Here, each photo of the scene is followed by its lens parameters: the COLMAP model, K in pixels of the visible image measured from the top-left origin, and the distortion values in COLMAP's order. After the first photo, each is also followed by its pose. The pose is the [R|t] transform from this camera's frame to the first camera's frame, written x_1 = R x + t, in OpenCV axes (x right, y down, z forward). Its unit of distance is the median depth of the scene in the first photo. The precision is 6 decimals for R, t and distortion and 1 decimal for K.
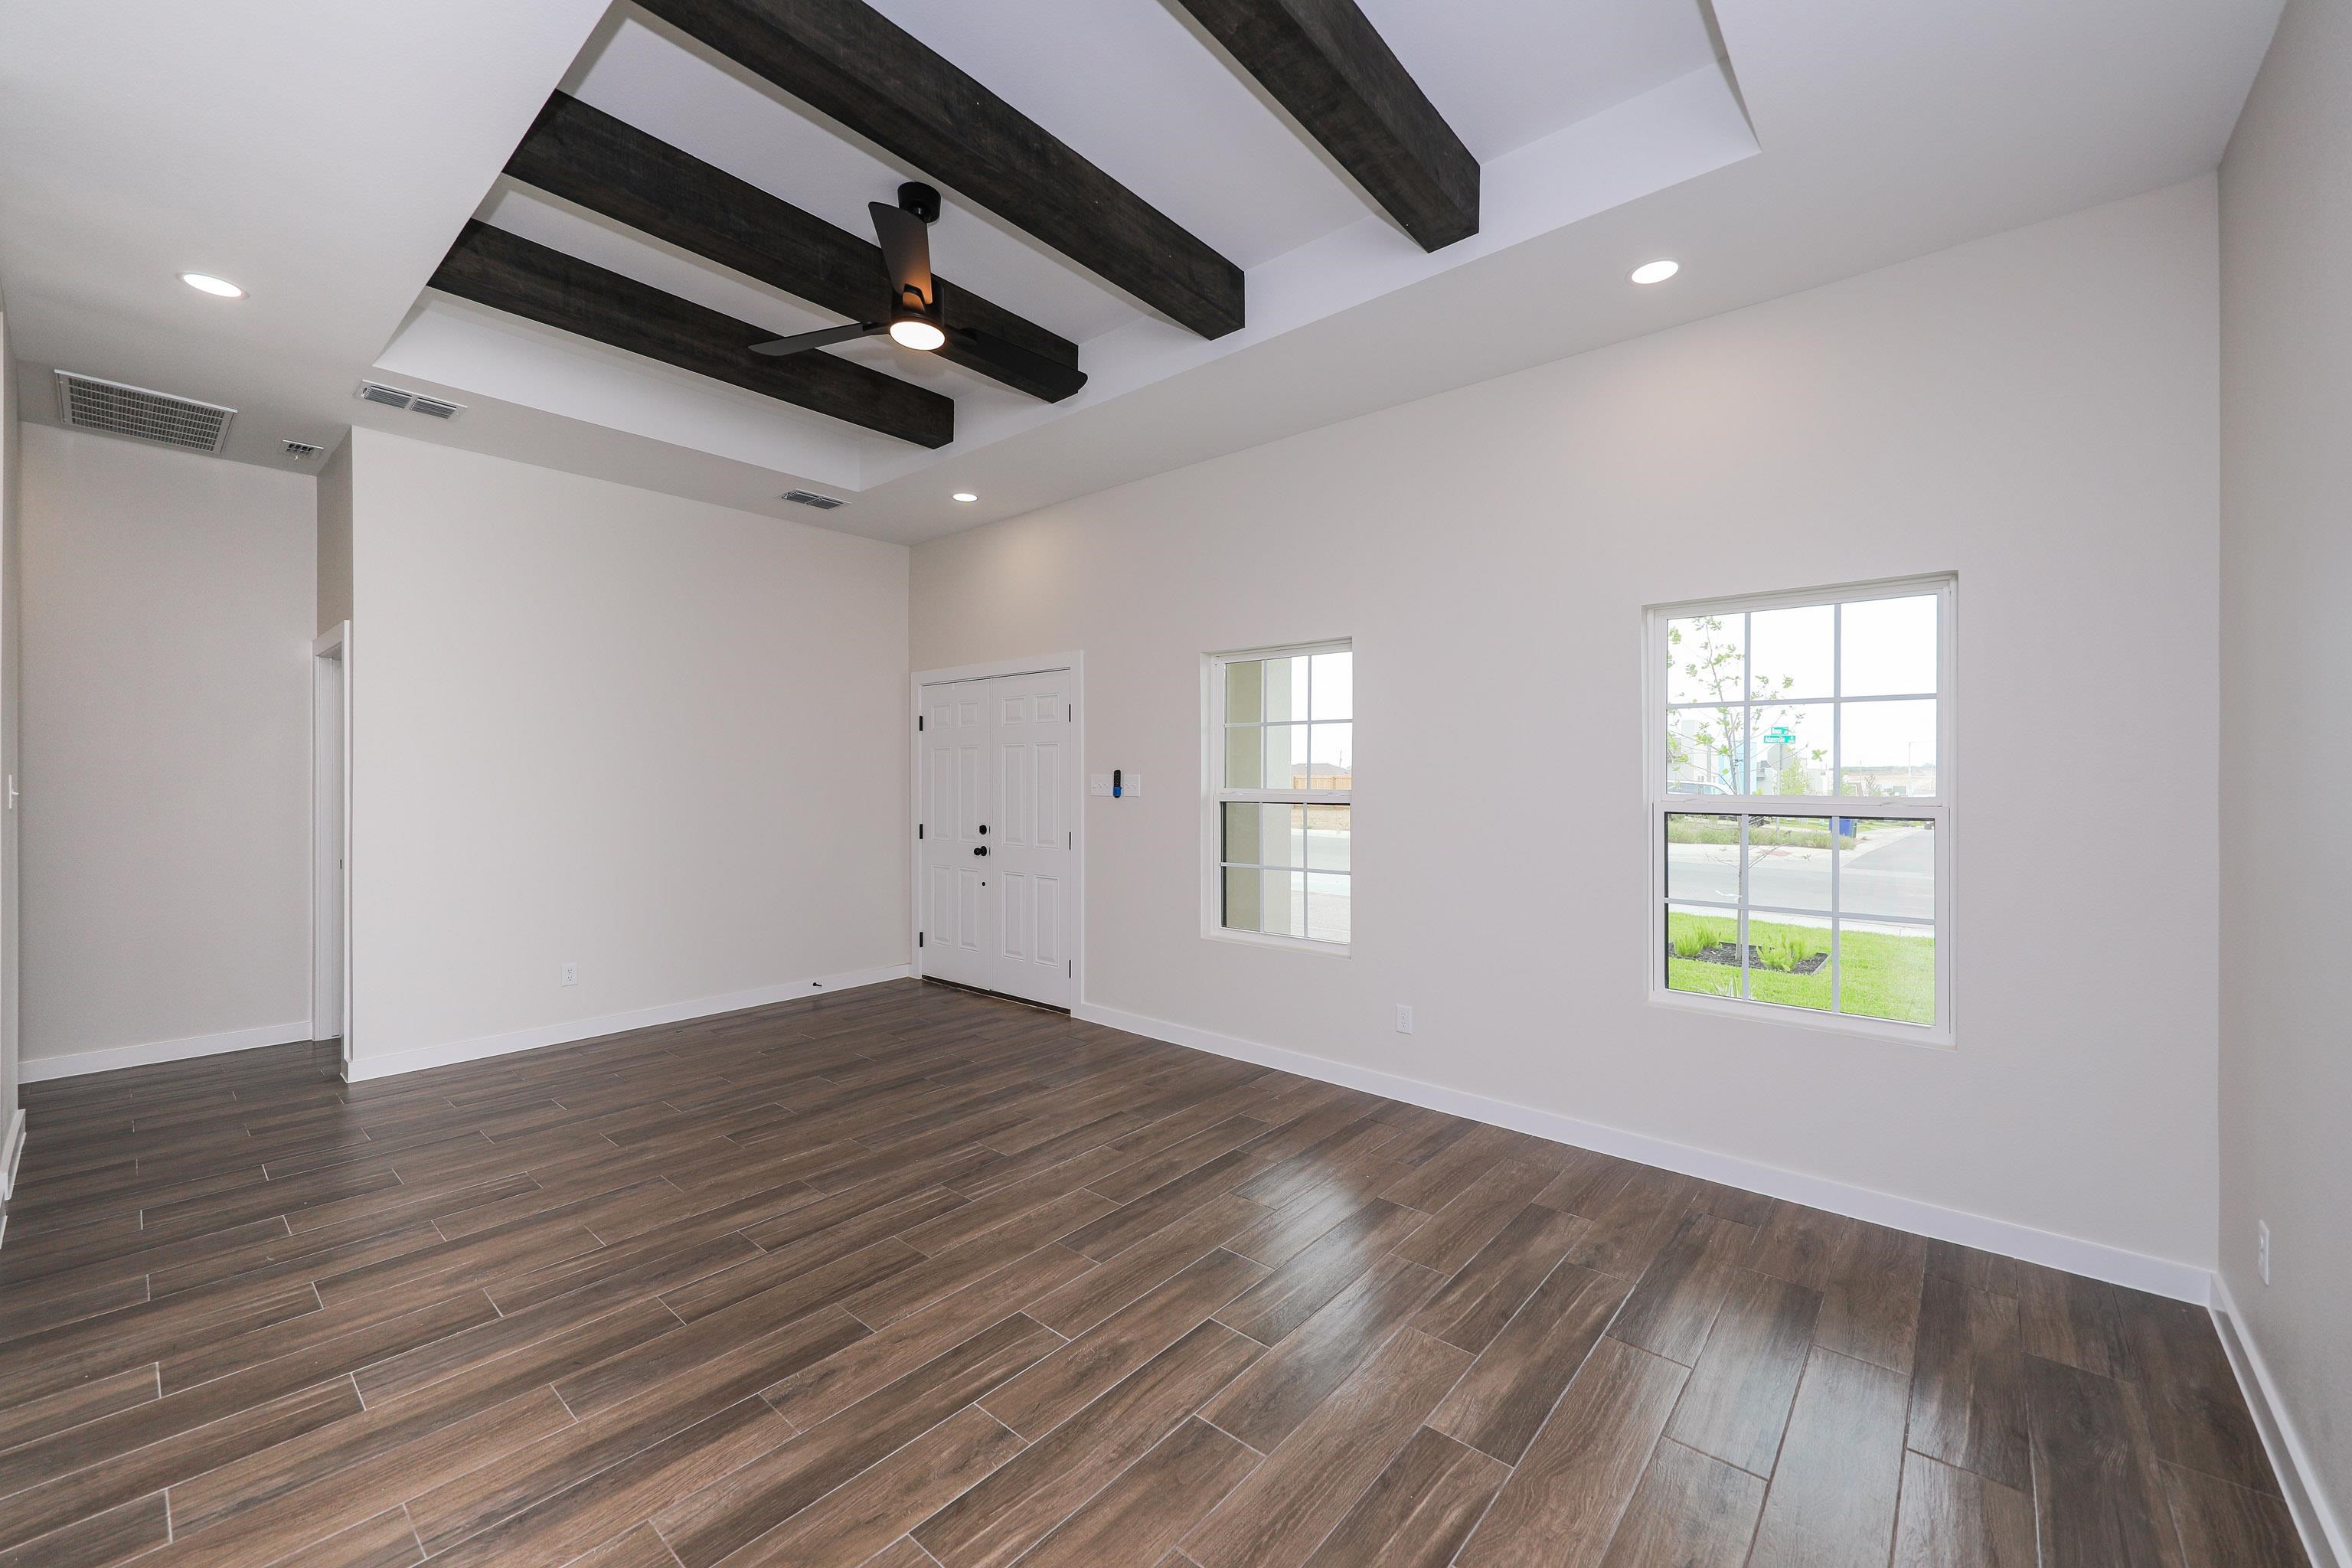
lens RADIAL K [[924.8, 0, 1169.9], [0, 924.8, 799.7], [0, 0, 1]] dist [0.010760, 0.000000]
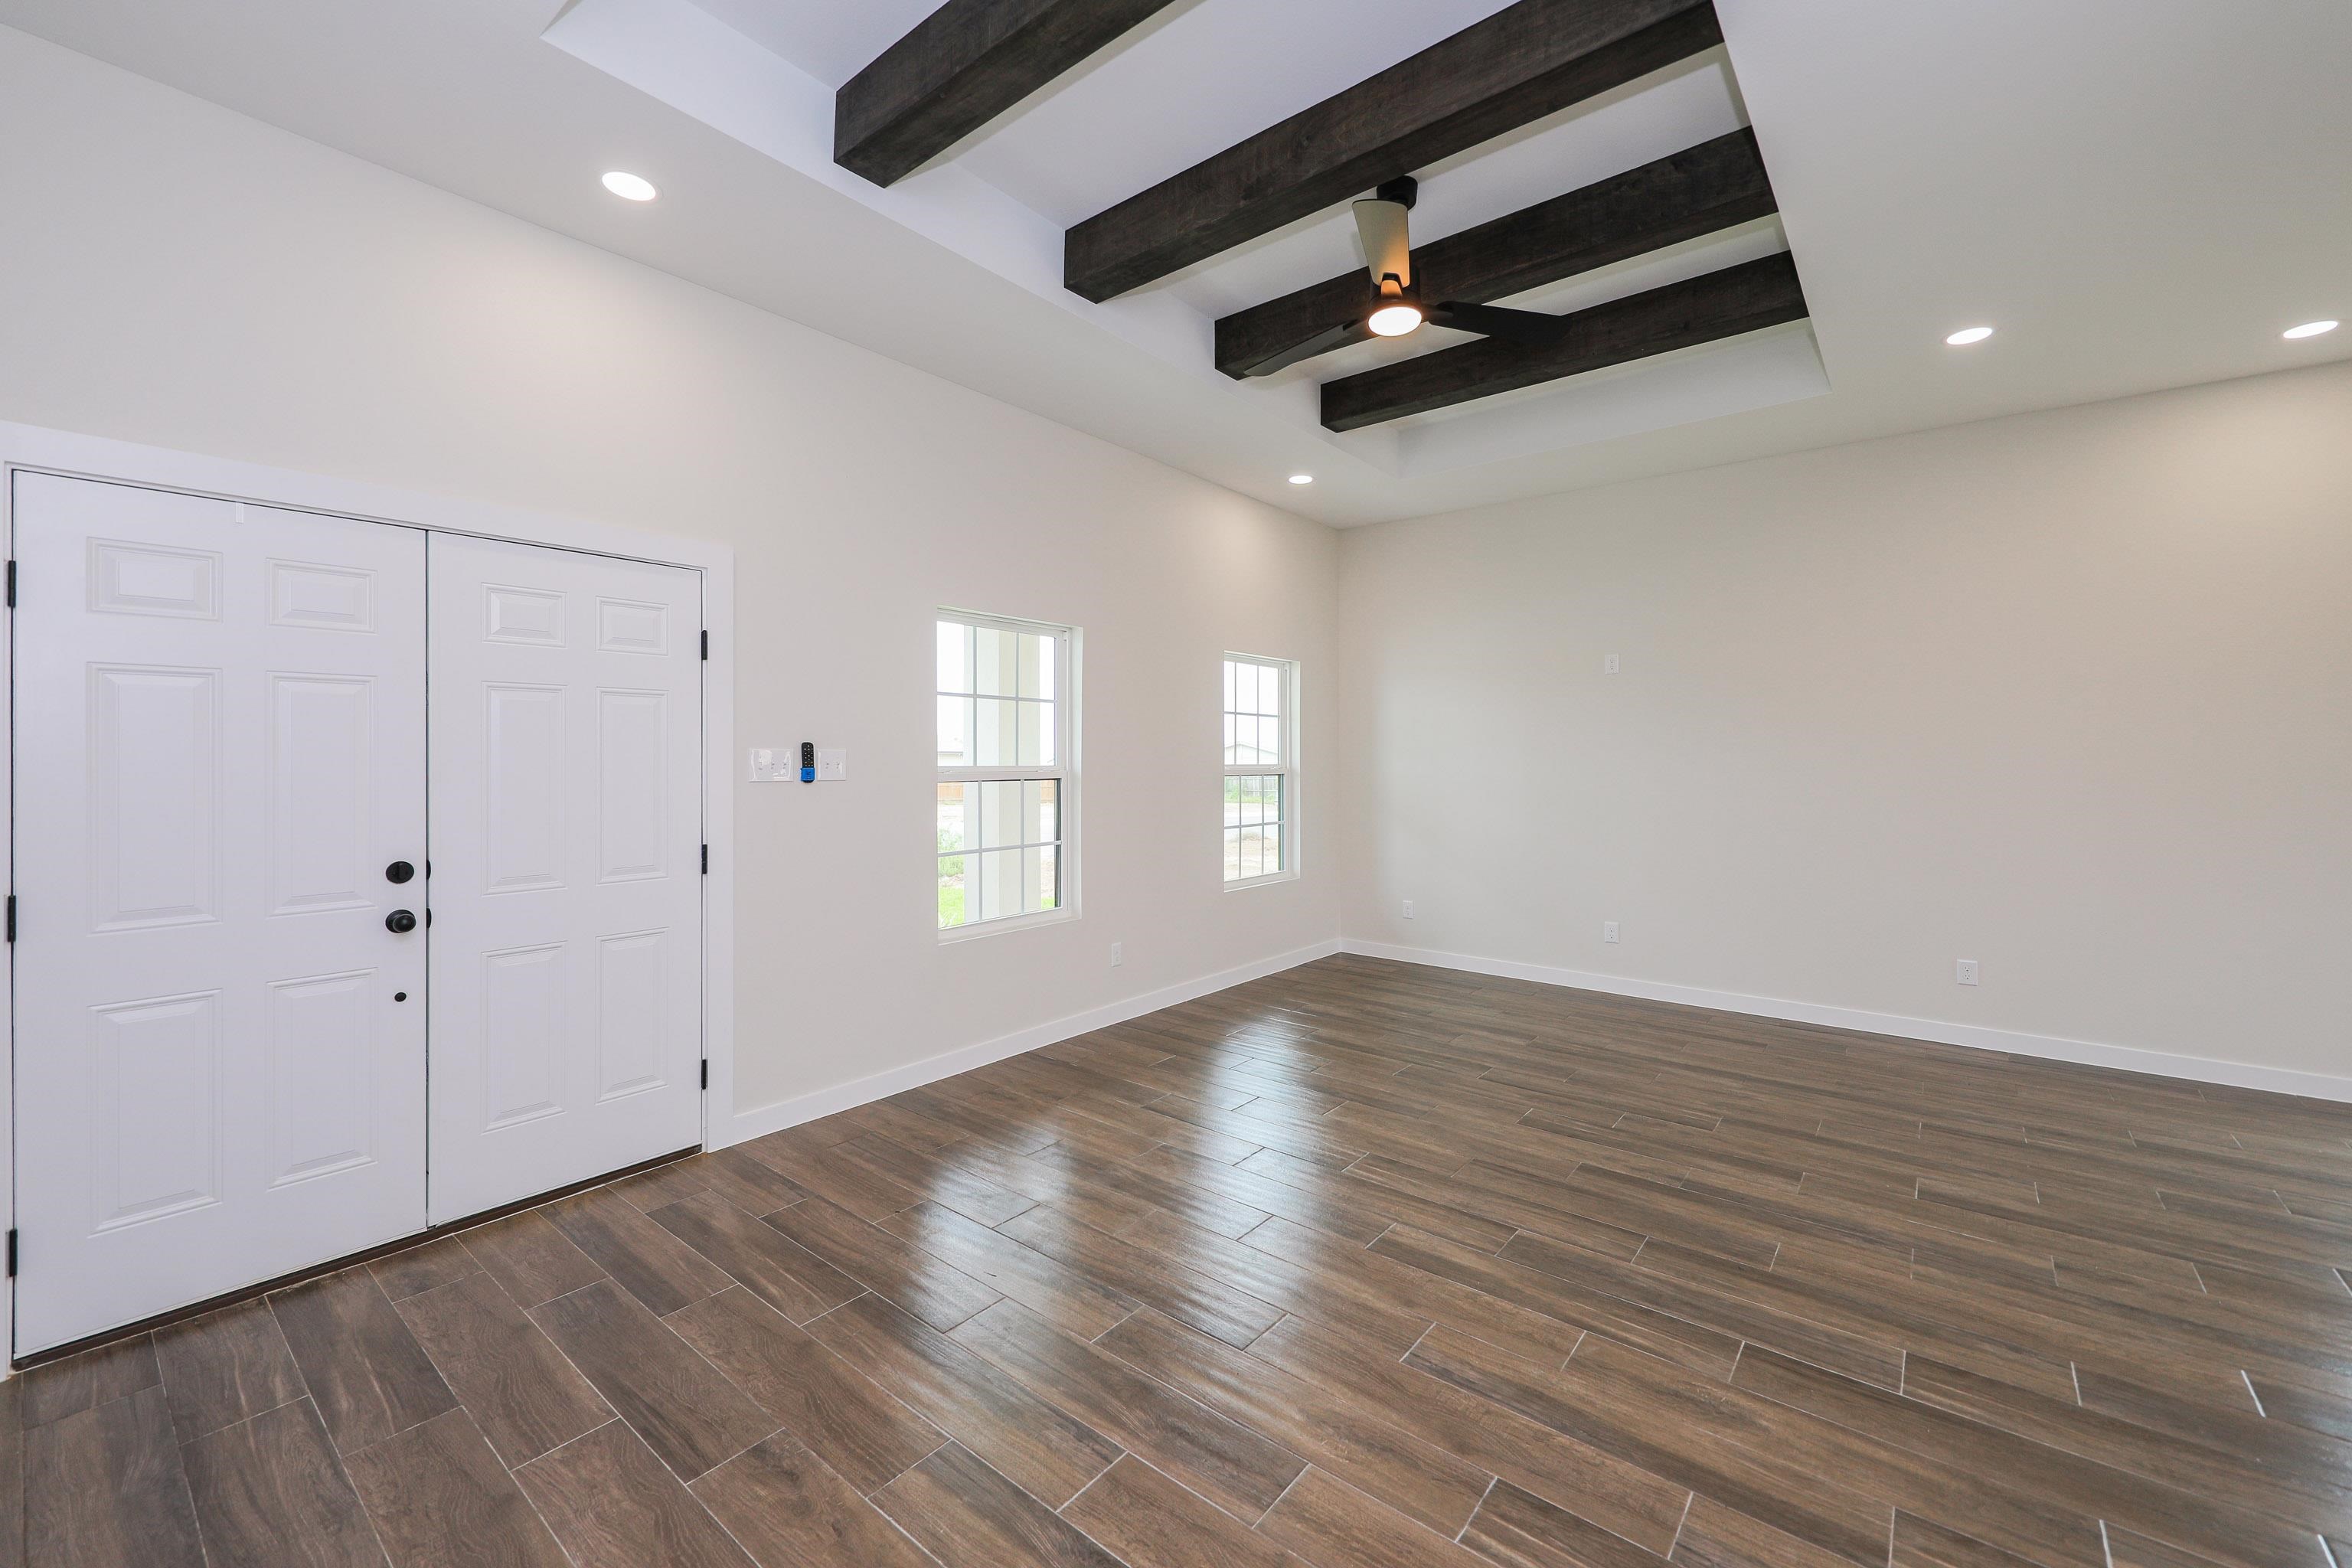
lens RADIAL K [[935.3, 0, 1205.2], [0, 935.3, 754.6], [0, 0, 1]] dist [0.036524, -0.000155]
pose [[-0.050232, -0.002510, 0.998734, -1.380377], [0.018754, 0.999818, 0.003456, -0.035822], [-0.998561, 0.018904, -0.050176, 1.323536]]
